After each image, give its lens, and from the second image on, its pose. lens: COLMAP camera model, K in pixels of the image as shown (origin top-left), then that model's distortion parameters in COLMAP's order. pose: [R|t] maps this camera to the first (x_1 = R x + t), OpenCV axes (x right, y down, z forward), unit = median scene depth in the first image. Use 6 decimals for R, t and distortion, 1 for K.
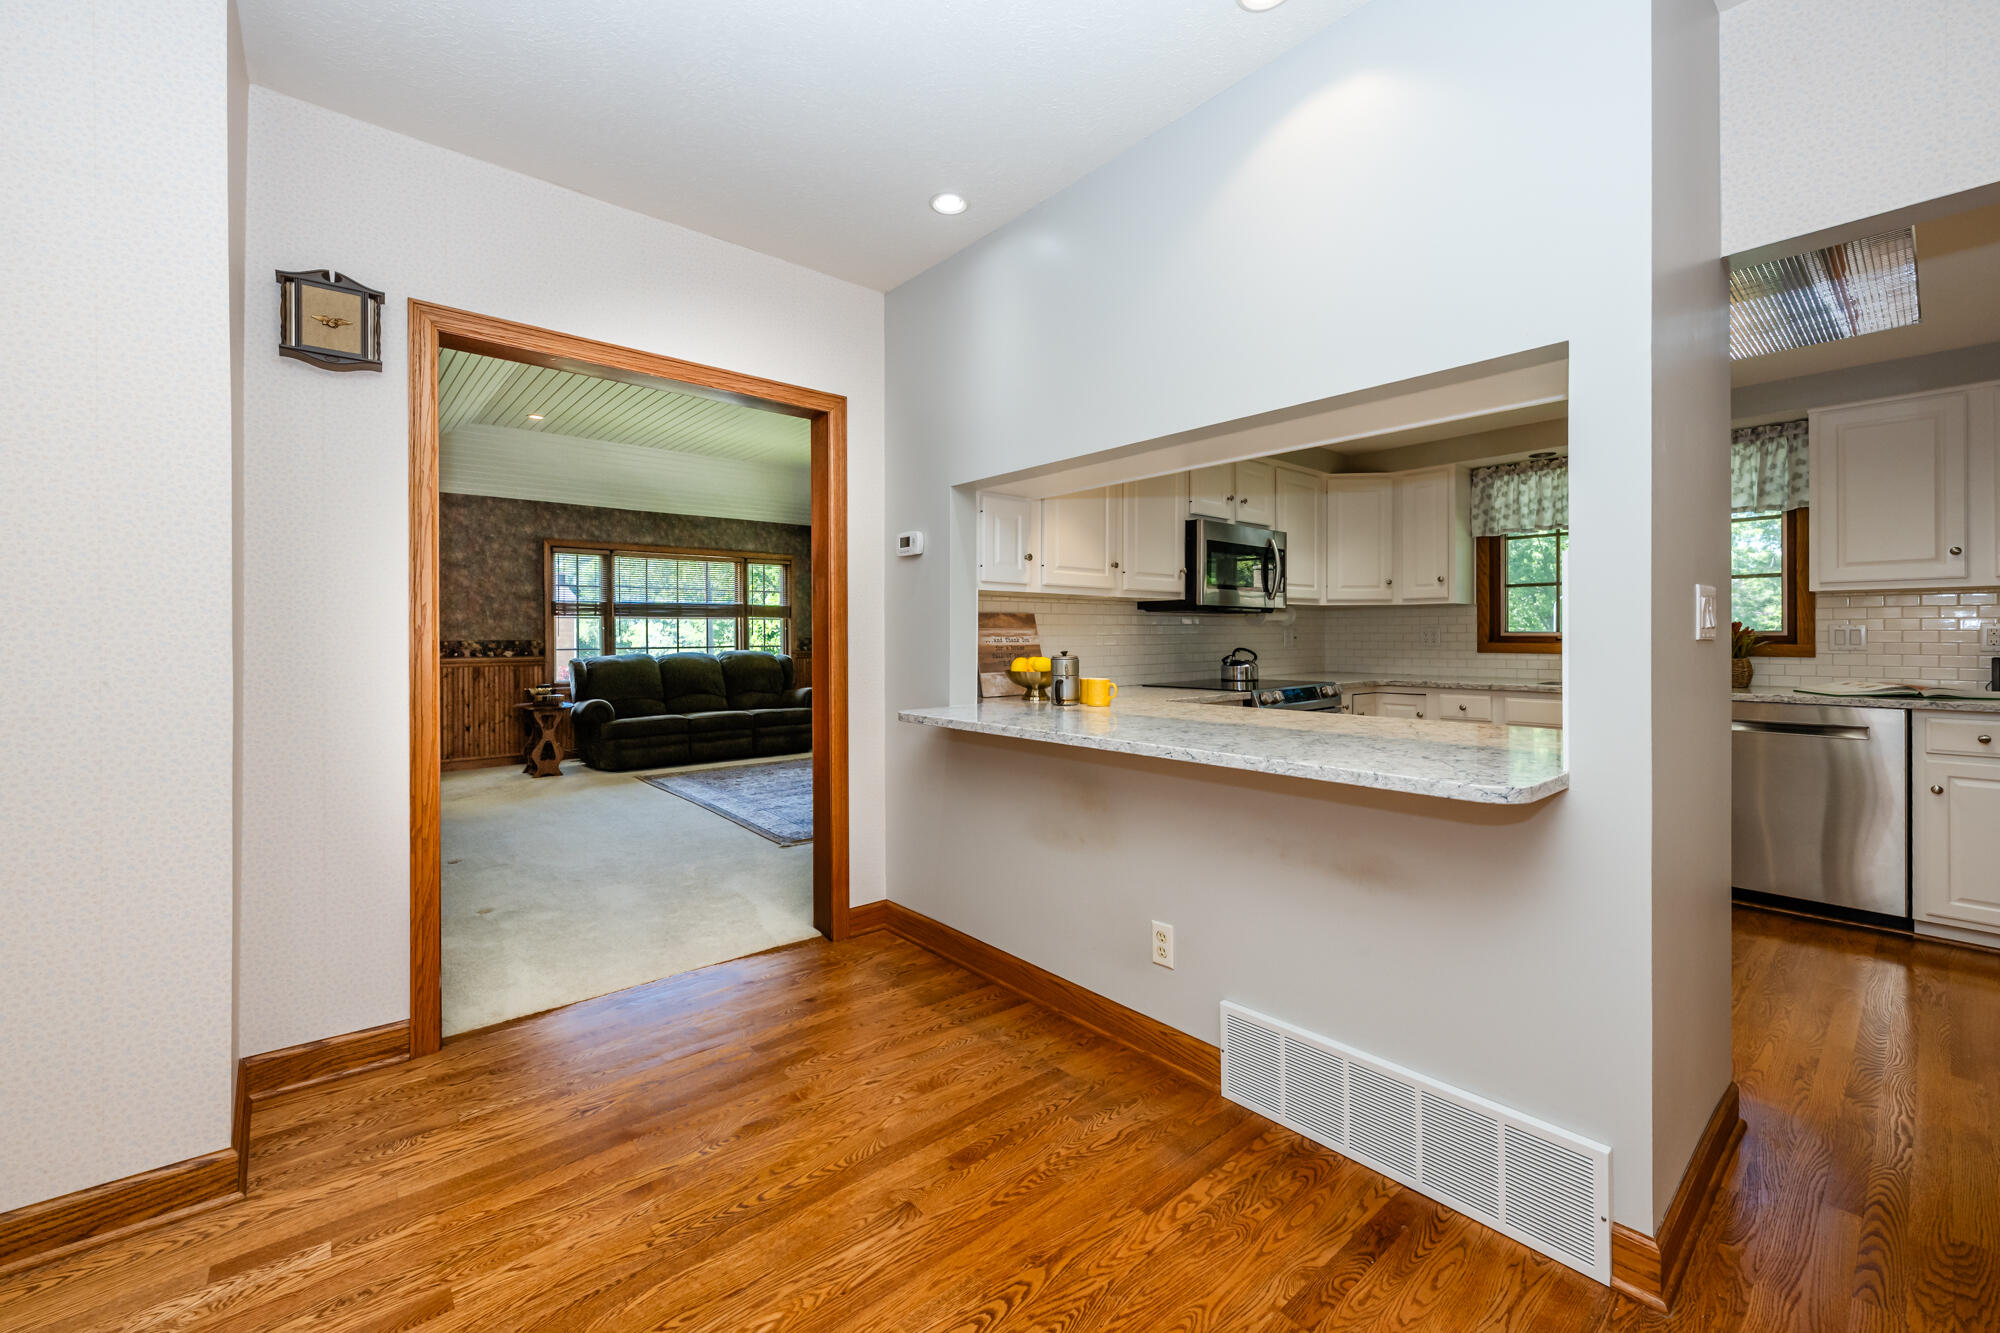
lens RADIAL K [[802.2, 0, 995.4], [0, 802.2, 635.8], [0, 0, 1]] dist [0.002715, -0.000073]
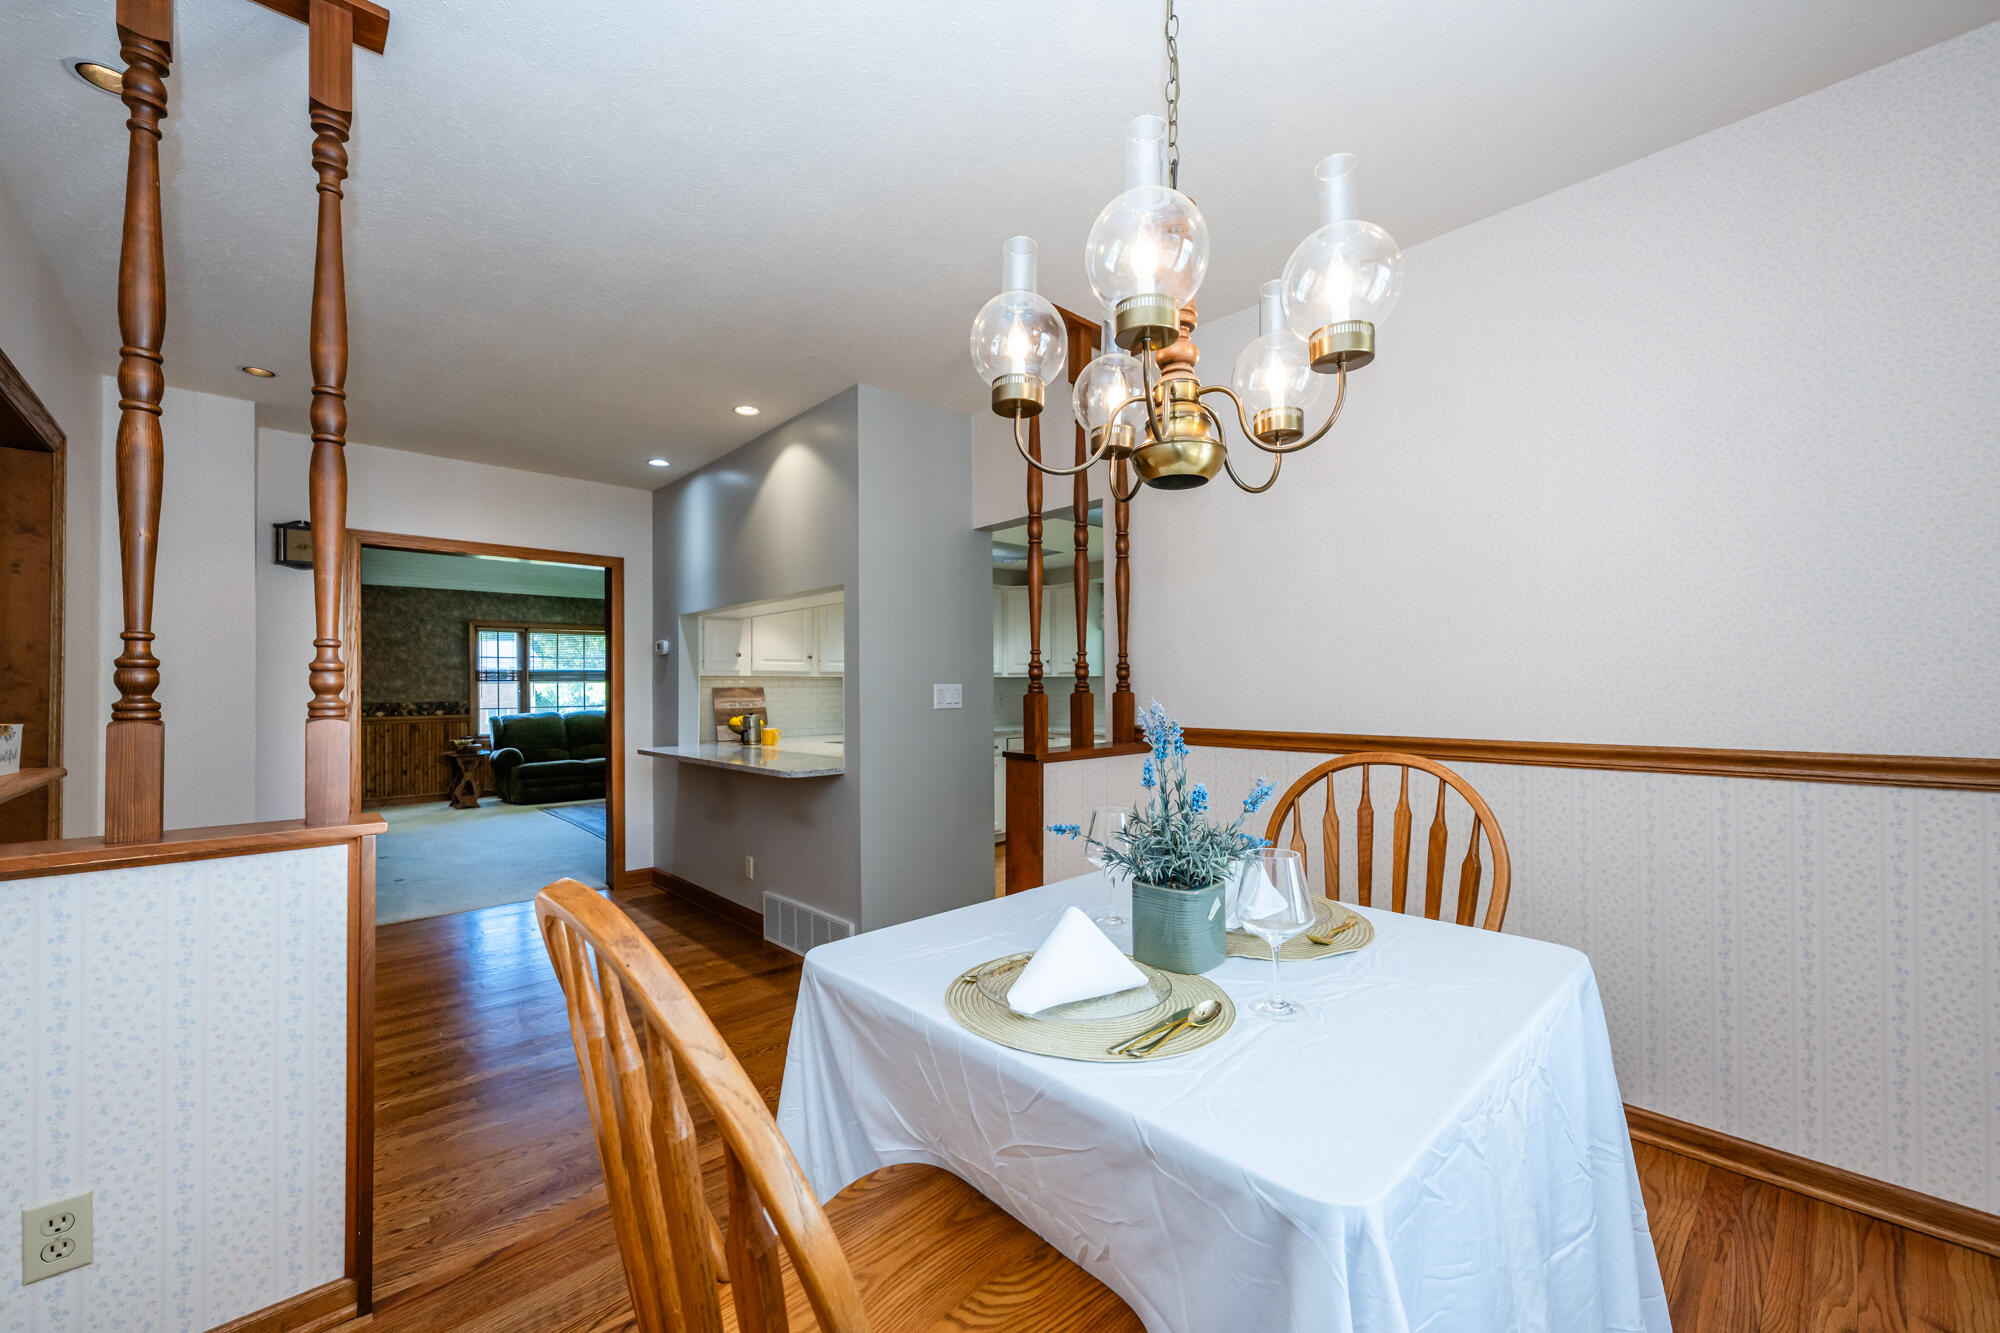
lens RADIAL K [[802.2, 0, 998.0], [0, 802.2, 681.2], [0, 0, 1]] dist [0.002715, -0.000073]
pose [[0.999462, -0.003797, 0.032581, 0.221927], [0.004100, 0.999949, -0.009231, -0.011312], [-0.032545, 0.009359, 0.999426, -0.278850]]
